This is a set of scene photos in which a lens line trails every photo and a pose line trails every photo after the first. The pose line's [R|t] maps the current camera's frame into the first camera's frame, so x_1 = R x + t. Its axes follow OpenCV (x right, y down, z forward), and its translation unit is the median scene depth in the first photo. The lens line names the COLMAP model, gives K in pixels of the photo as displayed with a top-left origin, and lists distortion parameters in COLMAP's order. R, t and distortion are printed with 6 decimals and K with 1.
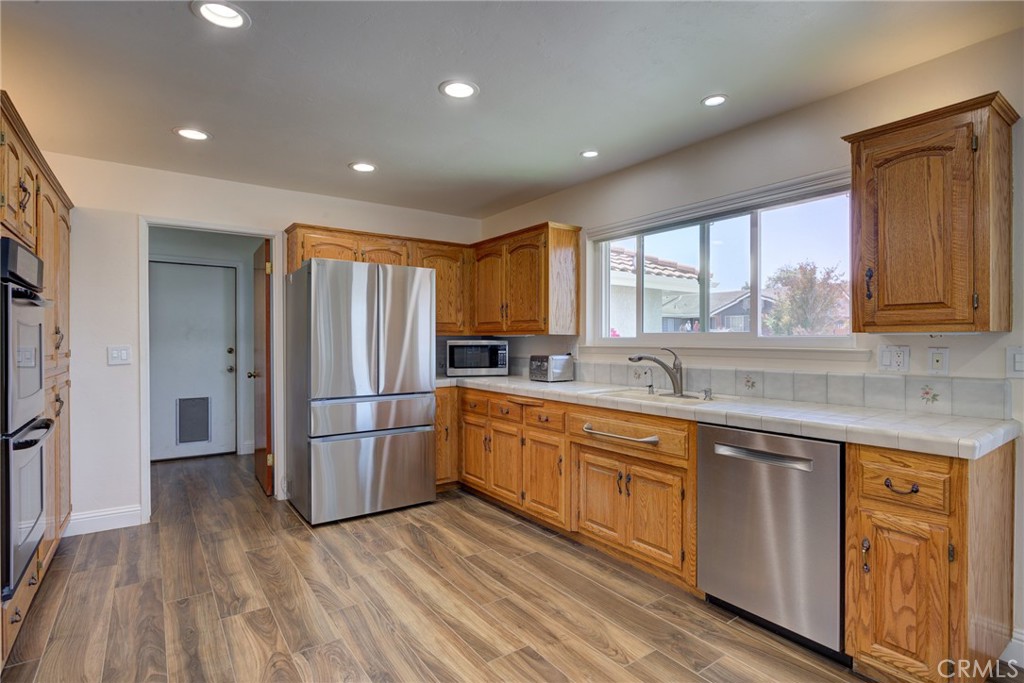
lens RADIAL K [[505.9, 0, 512.7], [0, 505.9, 344.7], [0, 0, 1]] dist [-0.010418, 0.004411]
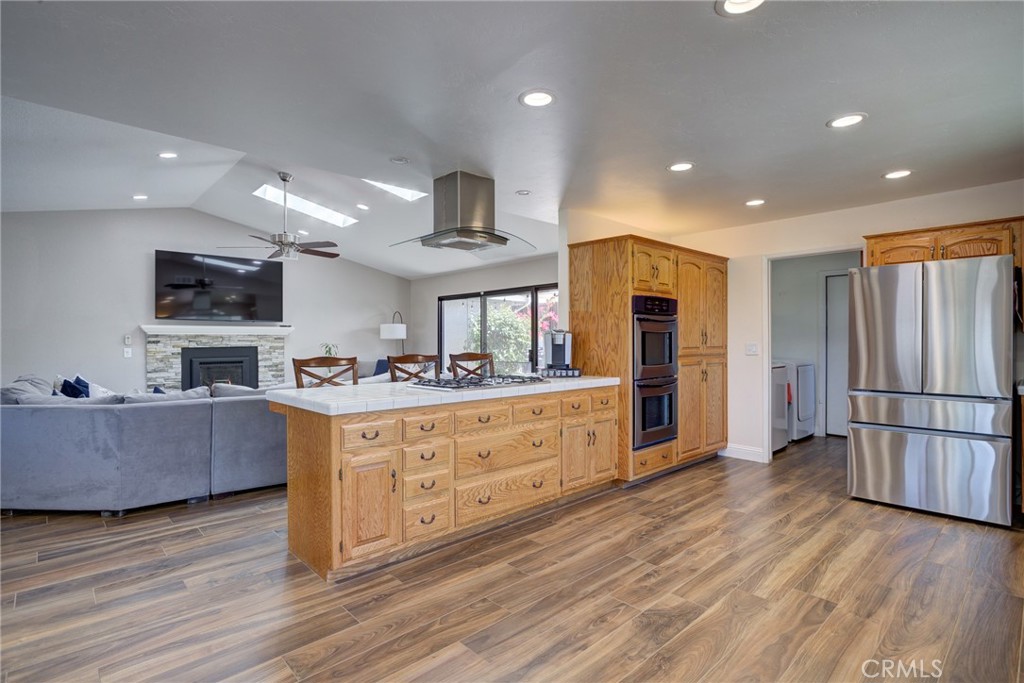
lens RADIAL K [[505.9, 0, 510.8], [0, 505.9, 337.2], [0, 0, 1]] dist [-0.010418, 0.004411]
pose [[0.126150, -0.004814, -0.992000, 0.691605], [-0.005710, 0.999968, -0.005579, -0.002226], [0.991995, 0.006368, 0.126118, 0.068671]]
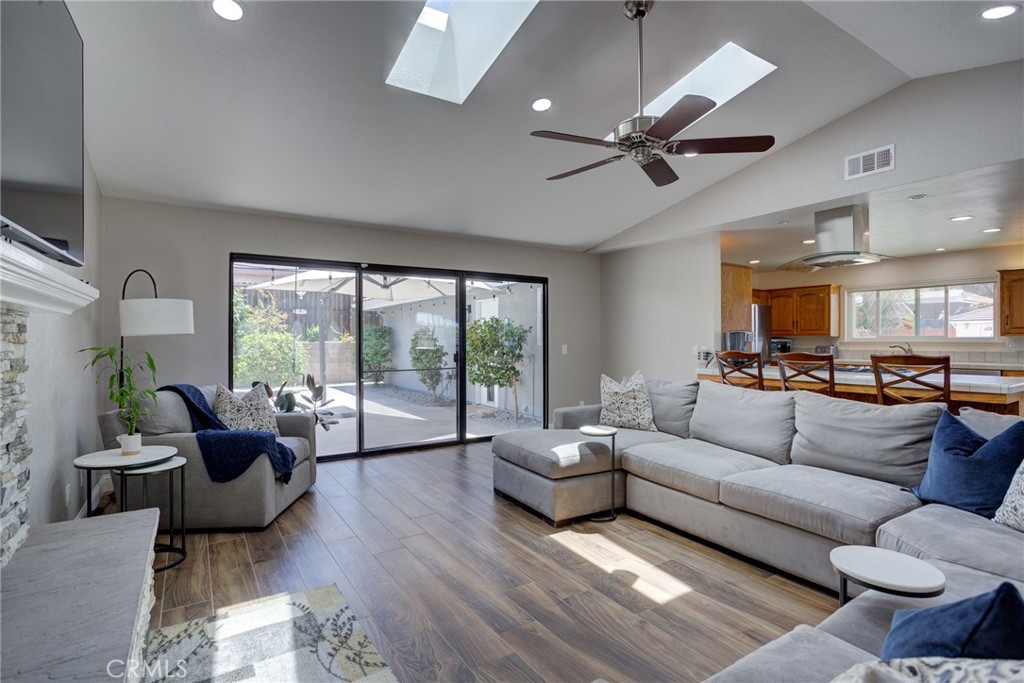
lens RADIAL K [[505.9, 0, 510.0], [0, 505.9, 341.3], [0, 0, 1]] dist [-0.010418, 0.004411]
pose [[0.999388, -0.000613, -0.034978, -1.398445], [0.000392, 0.999980, -0.006307, 0.016026], [0.034981, 0.006289, 0.999368, -1.365942]]
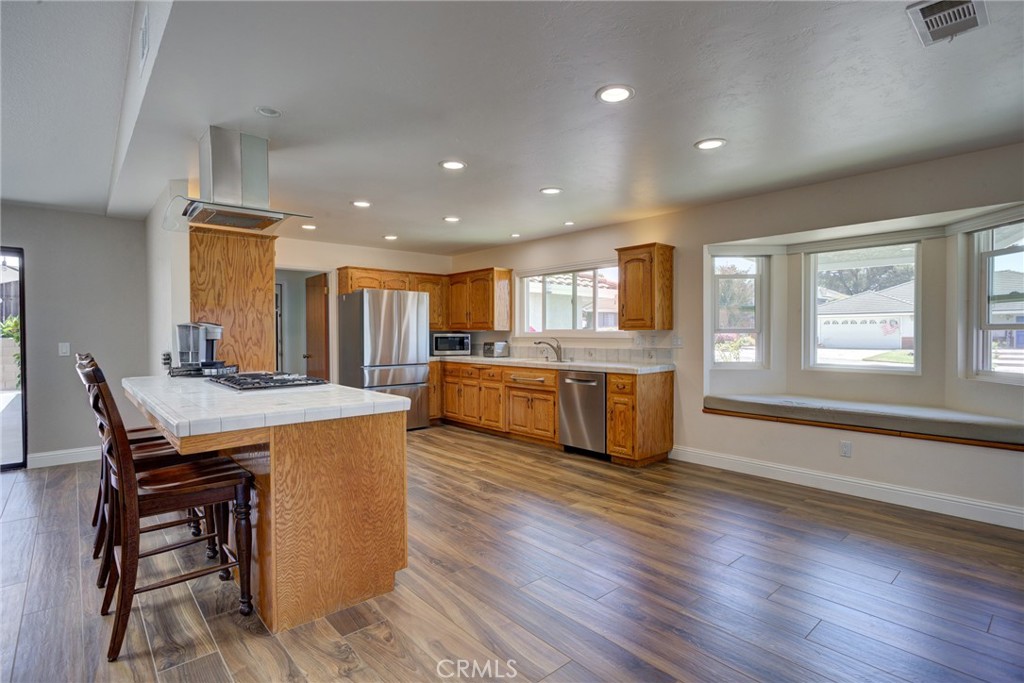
lens RADIAL K [[505.9, 0, 508.8], [0, 505.9, 341.8], [0, 0, 1]] dist [-0.010418, 0.004411]
pose [[0.995902, -0.004243, 0.090339, -0.044508], [0.003574, 0.999965, 0.007561, 0.007272], [-0.090368, -0.007208, 0.995882, -0.895073]]
